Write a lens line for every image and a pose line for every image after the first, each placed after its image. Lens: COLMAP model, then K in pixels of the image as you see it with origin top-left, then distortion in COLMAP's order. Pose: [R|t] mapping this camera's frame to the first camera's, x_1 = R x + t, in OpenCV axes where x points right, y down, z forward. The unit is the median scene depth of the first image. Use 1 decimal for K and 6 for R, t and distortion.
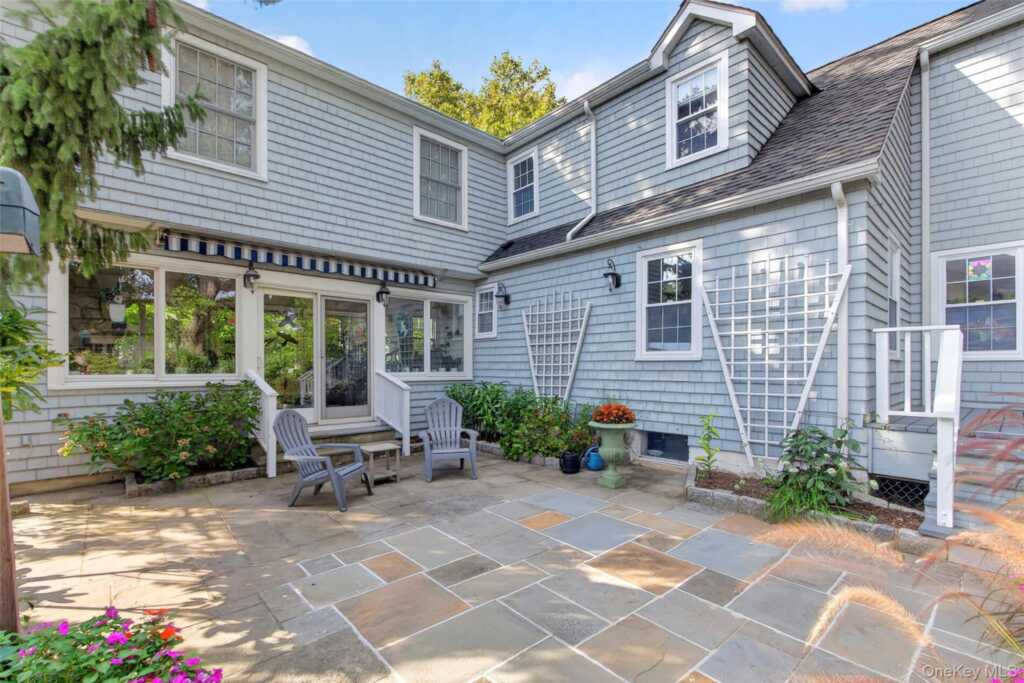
lens RADIAL K [[446.5, 0, 492.2], [0, 446.5, 371.8], [0, 0, 1]] dist [0.001126, 0.000179]
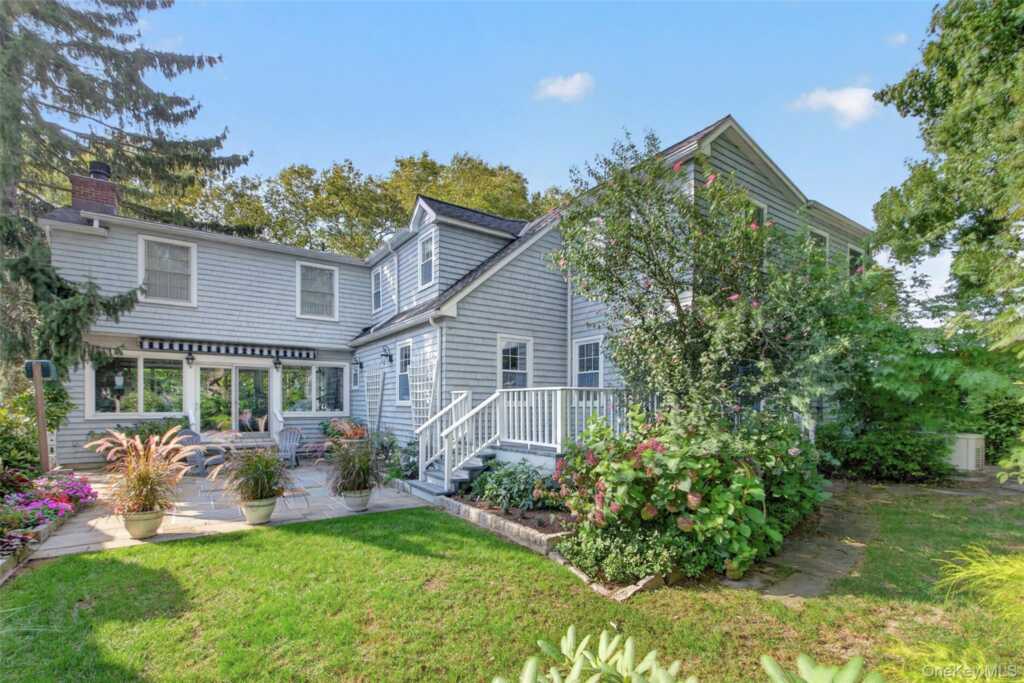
lens RADIAL K [[446.5, 0, 478.9], [0, 446.5, 410.1], [0, 0, 1]] dist [0.001126, 0.000179]
pose [[0.992302, 0.005335, -0.123728, 0.815236], [-0.005686, 0.999981, -0.002484, -0.006646], [0.123712, 0.003168, 0.992313, -0.628475]]
